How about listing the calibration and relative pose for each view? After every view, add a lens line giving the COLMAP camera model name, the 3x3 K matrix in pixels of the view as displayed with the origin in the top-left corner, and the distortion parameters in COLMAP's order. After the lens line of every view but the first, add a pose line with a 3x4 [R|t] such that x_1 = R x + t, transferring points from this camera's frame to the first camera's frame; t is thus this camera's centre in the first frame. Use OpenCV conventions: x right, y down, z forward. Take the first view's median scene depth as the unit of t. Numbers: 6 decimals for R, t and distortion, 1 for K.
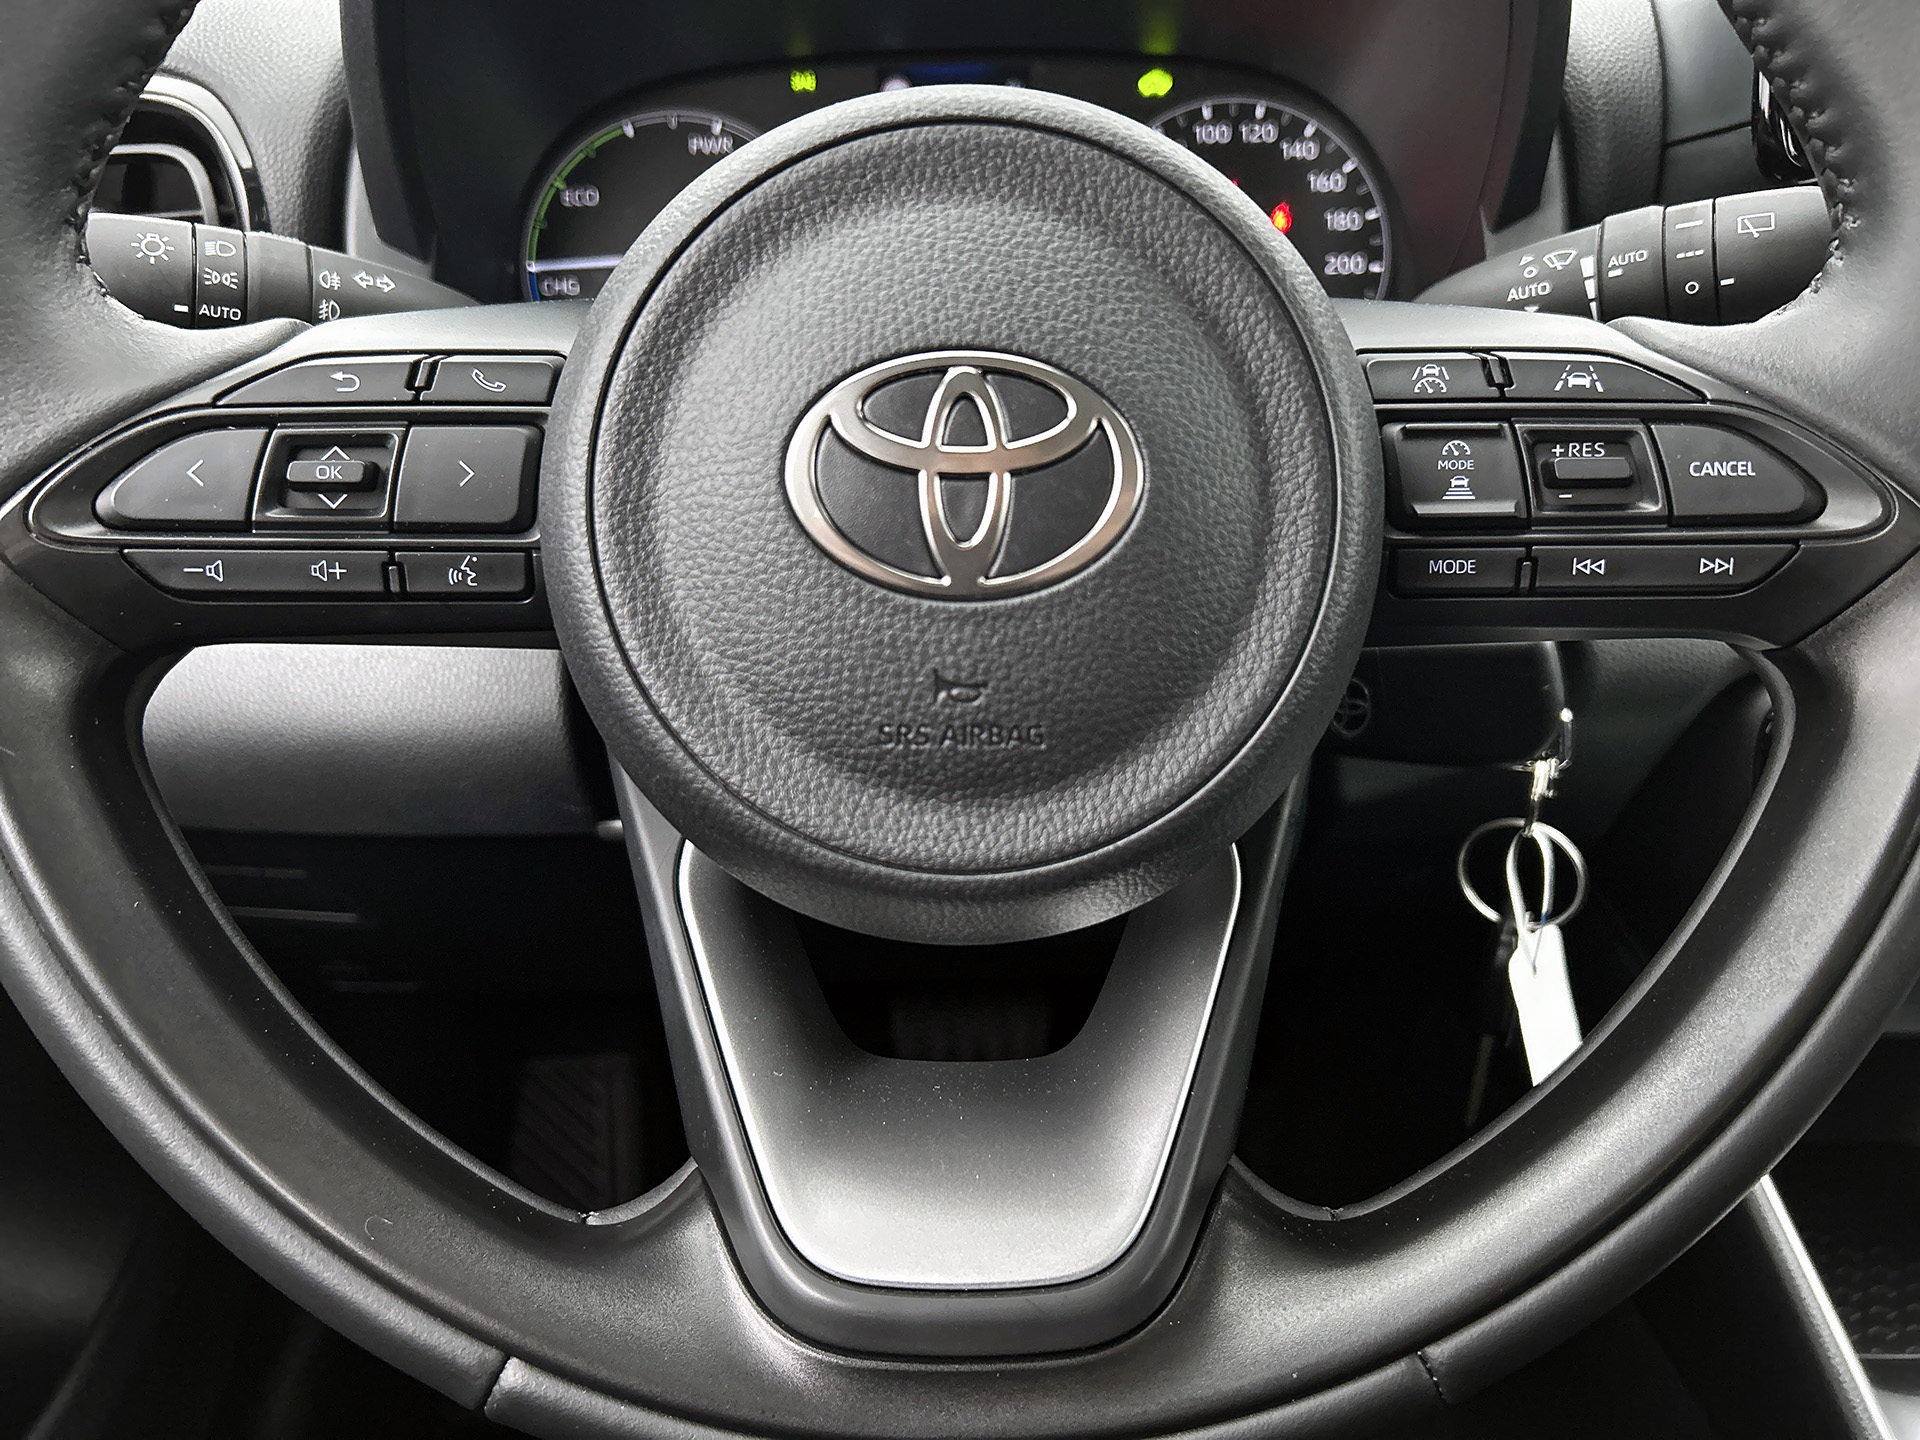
lens RADIAL K [[1425.0, 0, 954.2], [0, 1425.0, 710.2], [0, 0, 1]] dist [0.062829, -0.085062]
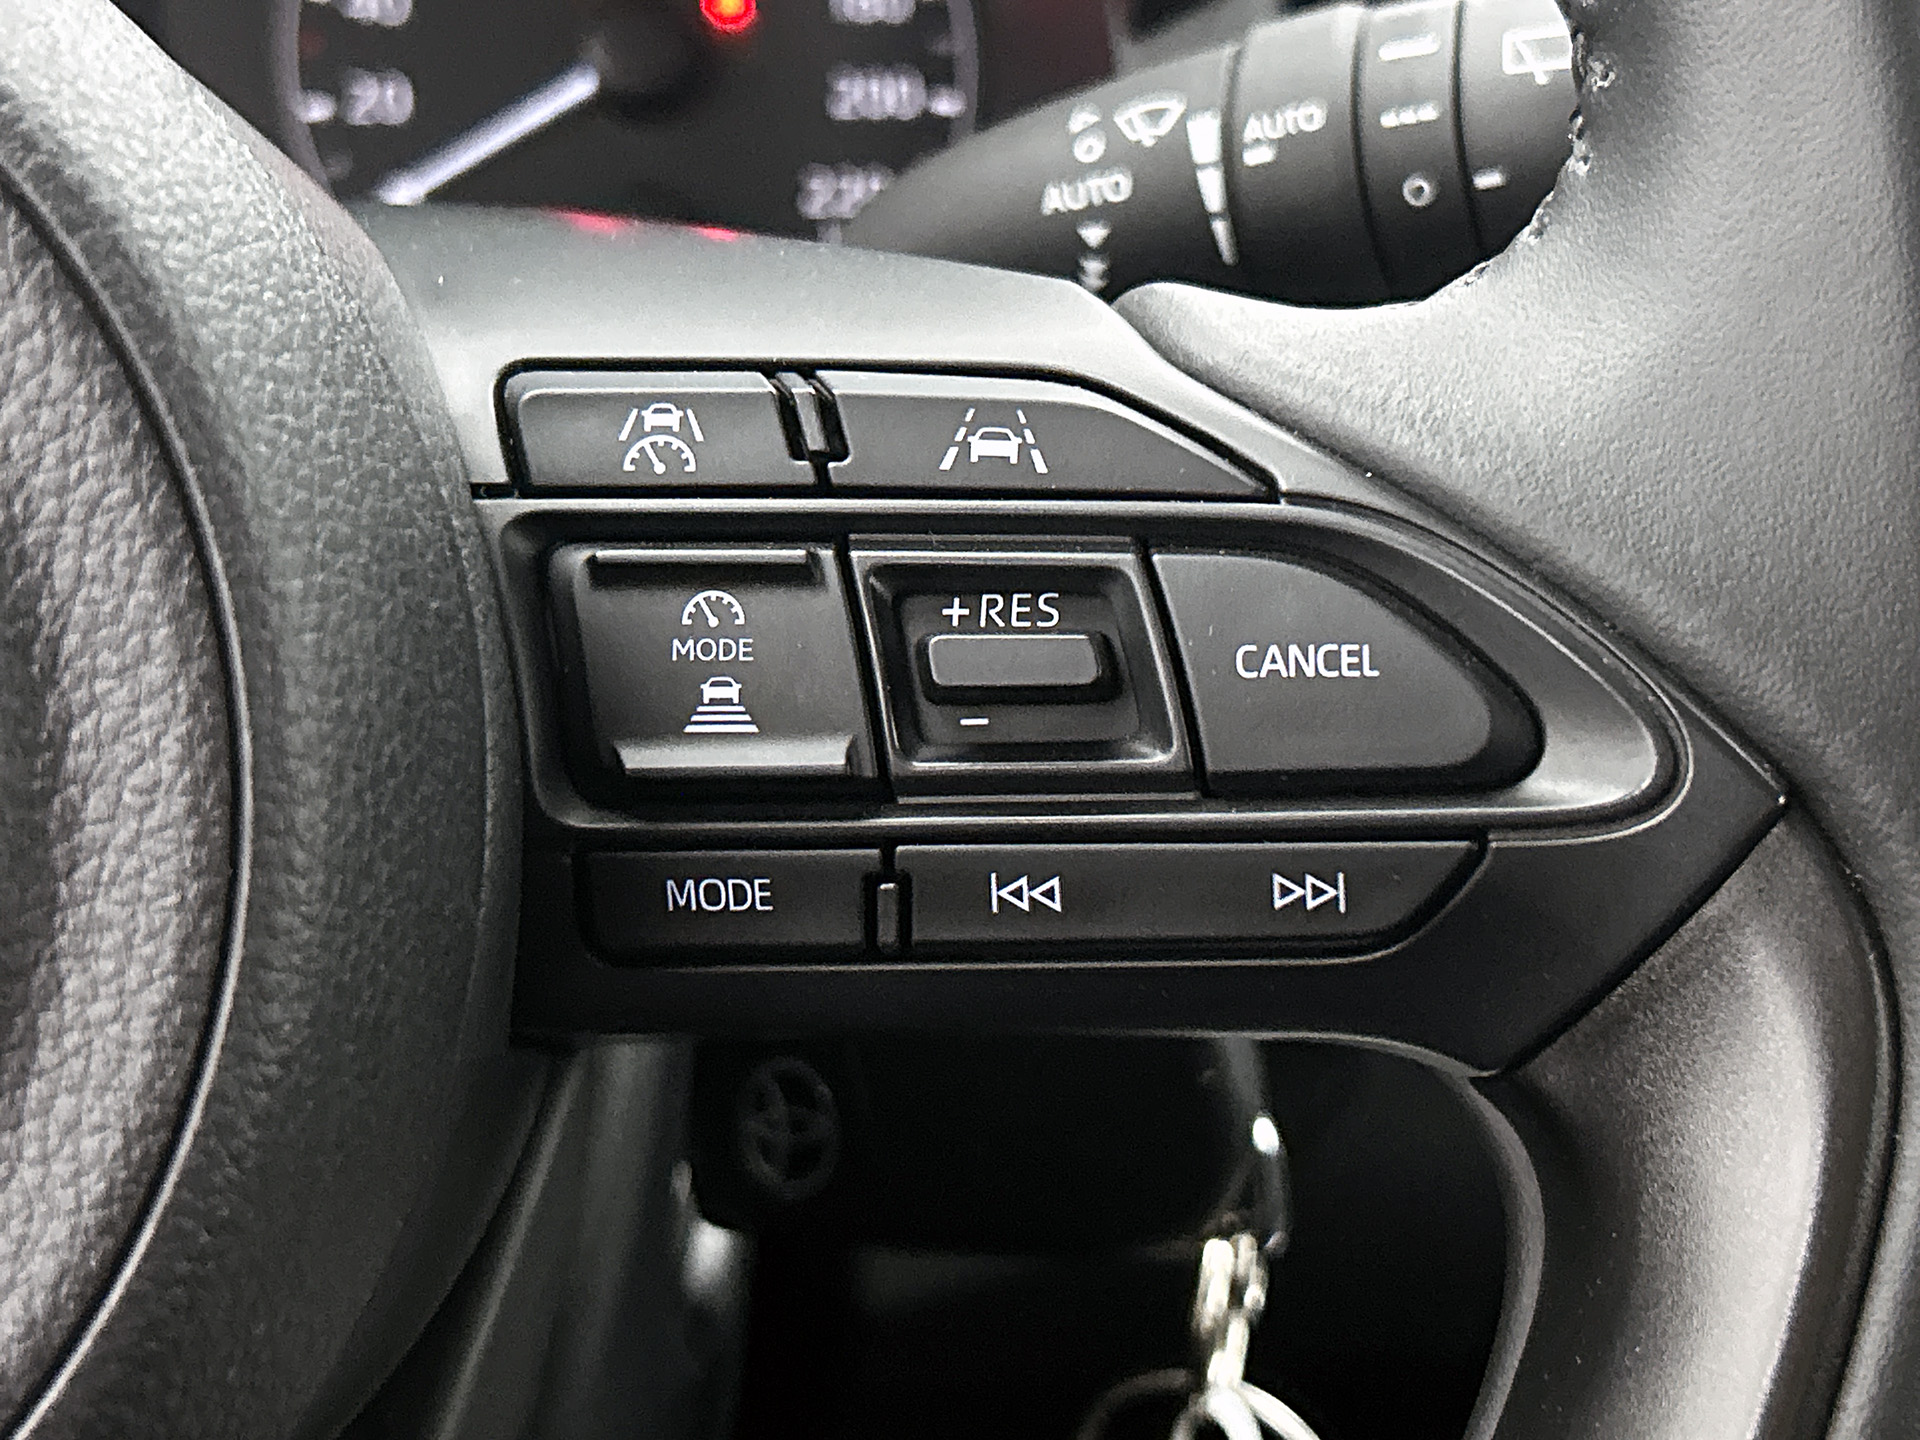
lens RADIAL K [[3048.1, 0, 824.4], [0, 3048.1, 727.3], [0, 0, 1]] dist [0.335155, -2.038871]
pose [[0.991967, -0.018801, 0.125090, 0.276404], [0.028735, 0.996532, -0.078090, -0.081012], [-0.123188, 0.081057, 0.989067, 0.136856]]
